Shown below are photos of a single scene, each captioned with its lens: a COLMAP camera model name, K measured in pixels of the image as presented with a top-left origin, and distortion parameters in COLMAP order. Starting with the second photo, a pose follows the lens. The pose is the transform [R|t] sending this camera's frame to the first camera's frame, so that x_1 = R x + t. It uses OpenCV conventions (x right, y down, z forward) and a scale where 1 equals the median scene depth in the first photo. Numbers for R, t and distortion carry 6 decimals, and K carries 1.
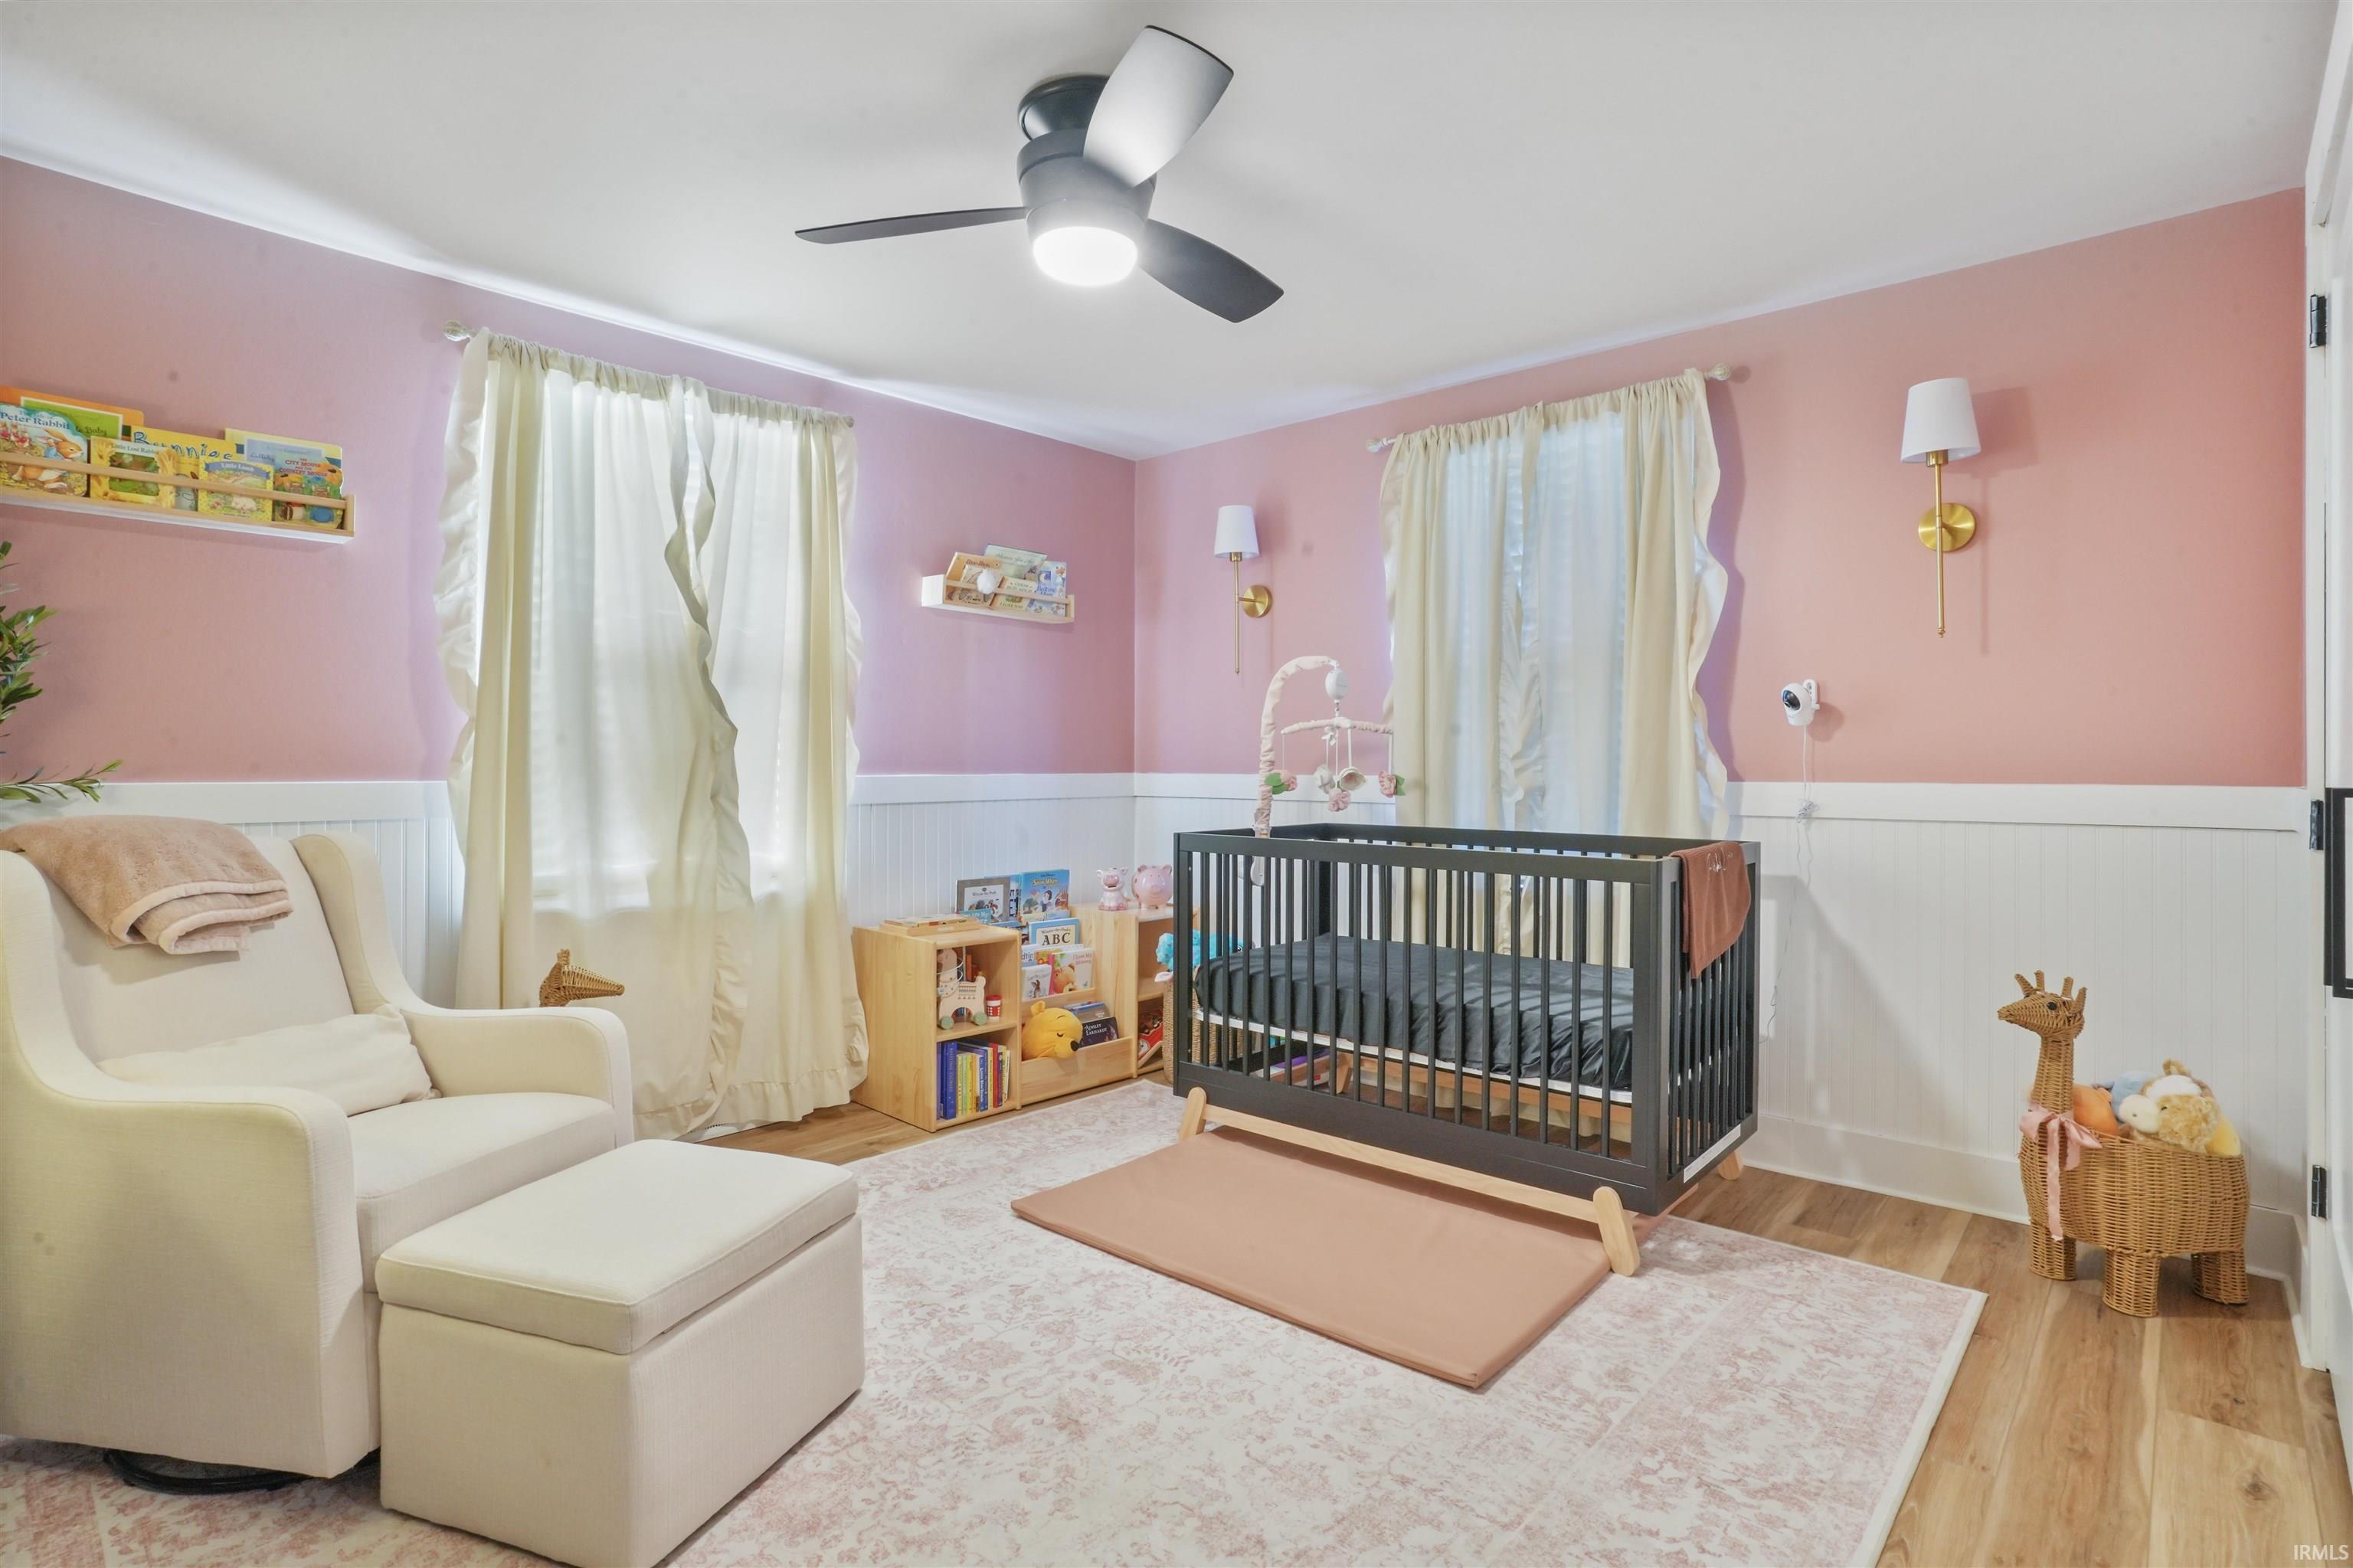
lens RADIAL K [[1134.8, 0, 1176.5], [0, 1134.8, 784.0], [0, 0, 1]] dist [-0.063412, 0.026556]
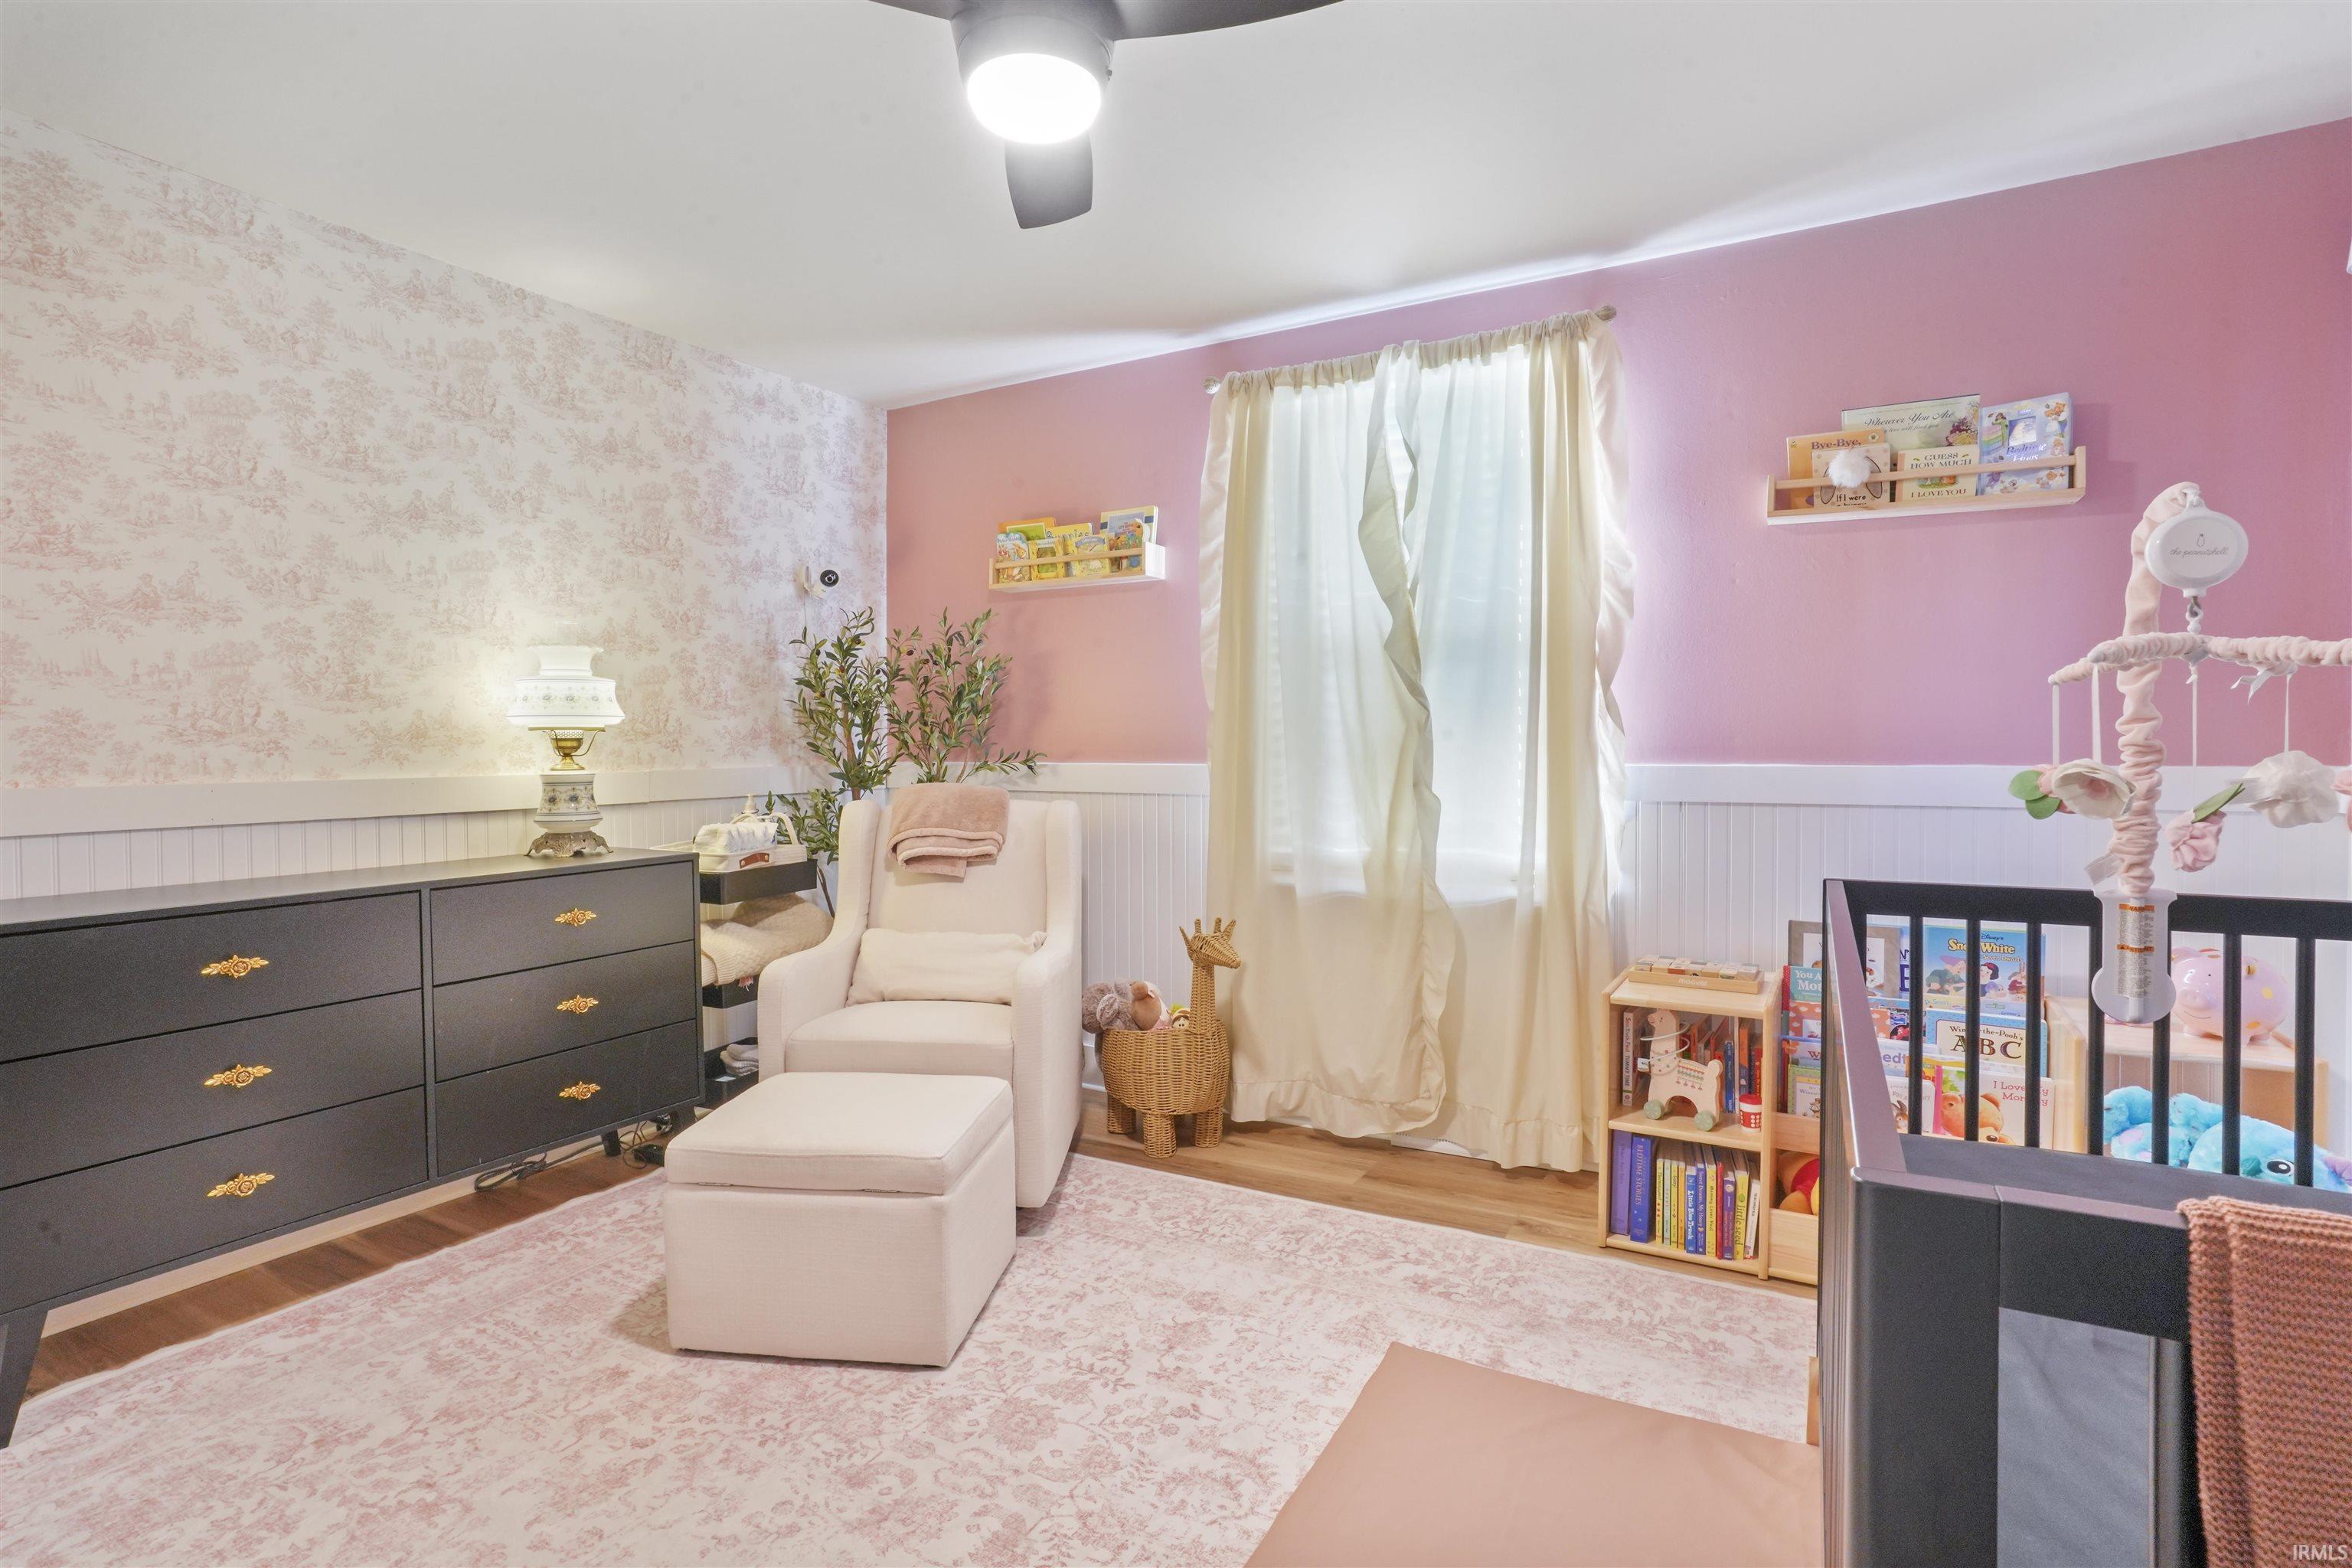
lens RADIAL K [[1134.3, 0, 1176.0], [0, 1134.3, 784.0], [0, 0, 1]] dist [-0.063412, 0.026556]
pose [[0.234107, 0.027334, -0.971827, 0.455075], [-0.013131, 0.999602, 0.024952, -0.010612], [0.972122, 0.006920, 0.234372, 0.595441]]
